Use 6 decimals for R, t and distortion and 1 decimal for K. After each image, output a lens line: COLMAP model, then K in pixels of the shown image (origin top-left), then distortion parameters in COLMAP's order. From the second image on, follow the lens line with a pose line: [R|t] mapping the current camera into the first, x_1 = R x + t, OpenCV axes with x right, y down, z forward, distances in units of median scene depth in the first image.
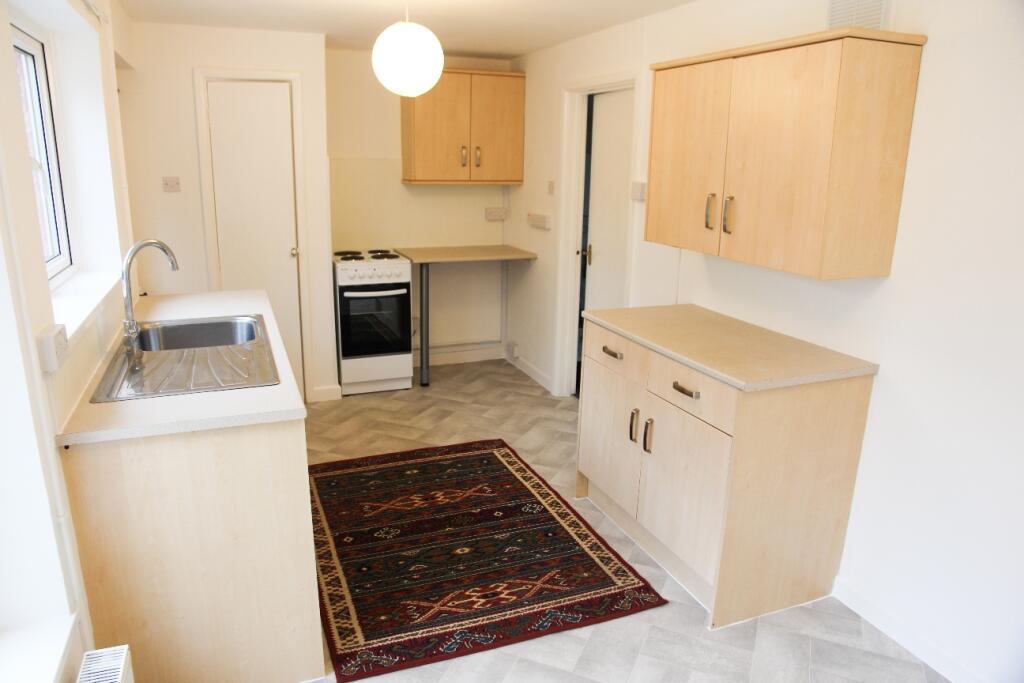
lens RADIAL K [[688.8, 0, 509.5], [0, 688.8, 342.4], [0, 0, 1]] dist [-0.073971, 0.008857]
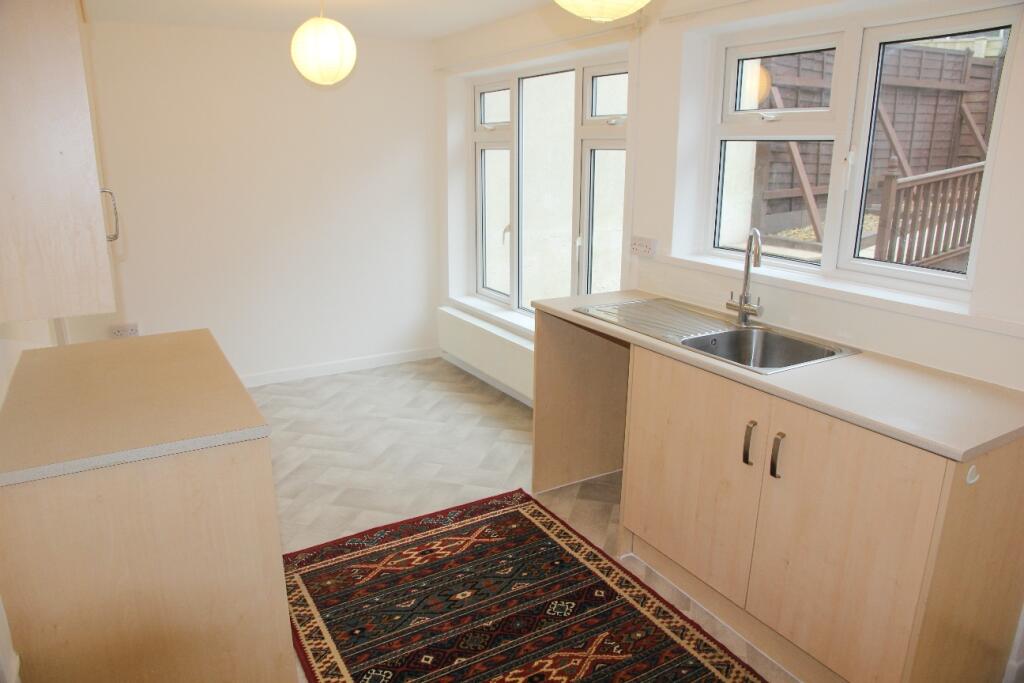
lens RADIAL K [[688.8, 0, 510.9], [0, 688.8, 339.4], [0, 0, 1]] dist [-0.073971, 0.008857]
pose [[-0.988910, 0.007061, -0.148351, -0.001230], [-0.069100, 0.862297, 0.501666, -0.449397], [0.131465, 0.506353, -0.852246, 1.695430]]
